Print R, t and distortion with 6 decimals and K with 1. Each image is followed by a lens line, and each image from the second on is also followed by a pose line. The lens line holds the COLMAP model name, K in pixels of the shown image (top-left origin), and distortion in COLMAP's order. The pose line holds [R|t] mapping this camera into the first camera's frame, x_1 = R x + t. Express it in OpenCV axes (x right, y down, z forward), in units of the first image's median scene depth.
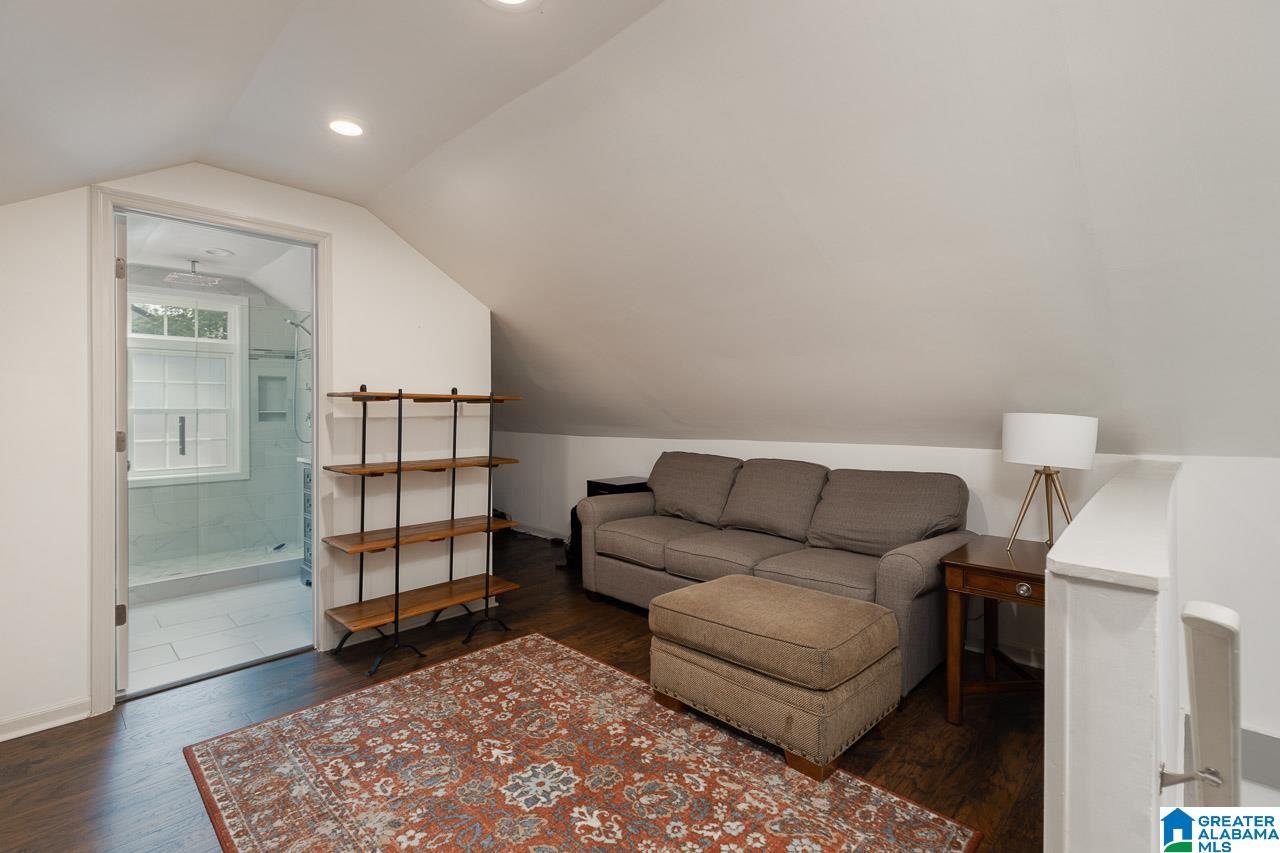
lens RADIAL K [[578.1, 0, 634.1], [0, 578.1, 431.6], [0, 0, 1]] dist [0.002693, 0.000136]
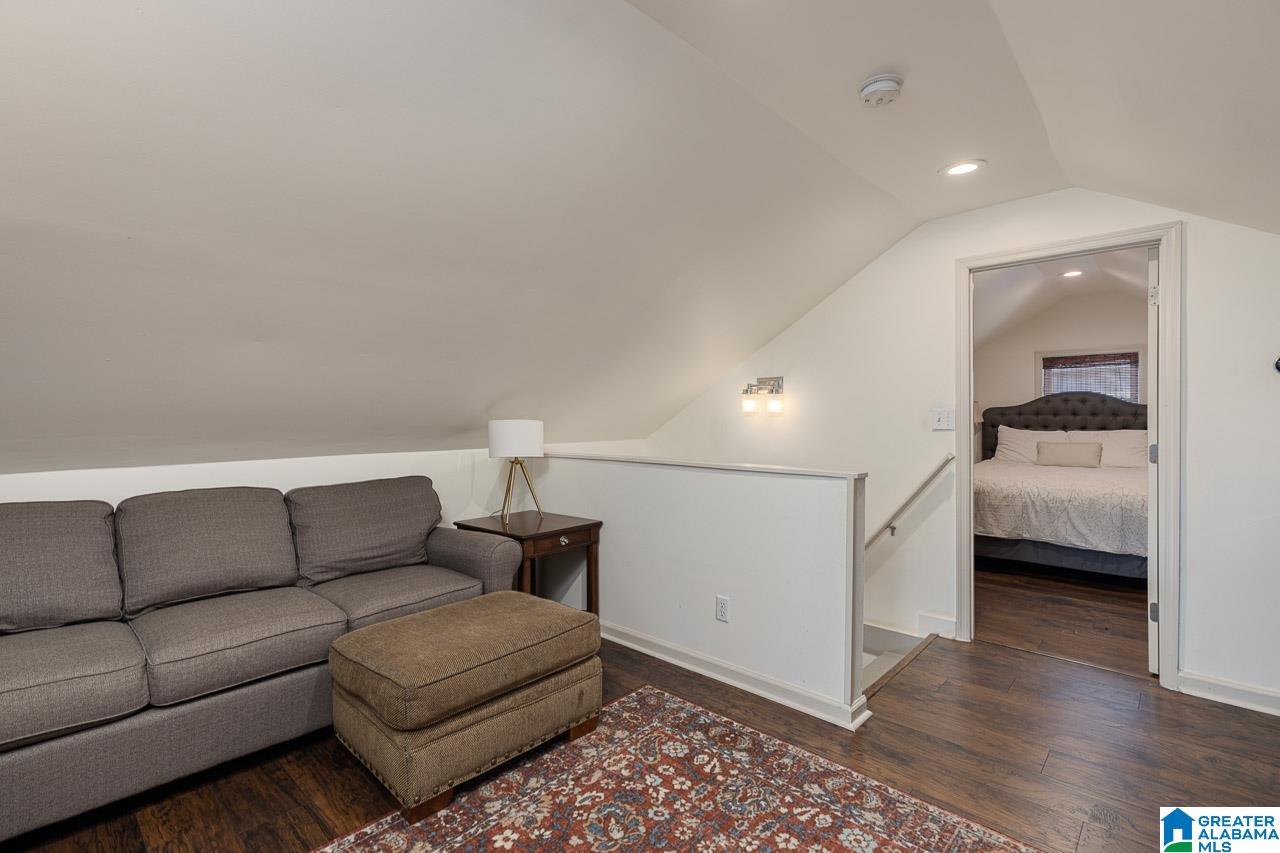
lens RADIAL K [[578.1, 0, 634.1], [0, 578.1, 431.6], [0, 0, 1]] dist [0.002693, 0.000136]
pose [[0.002686, -0.033106, 0.999448, -0.771521], [0.044668, 0.998458, 0.032953, -0.038818], [-0.998998, 0.044555, 0.004160, 0.808059]]
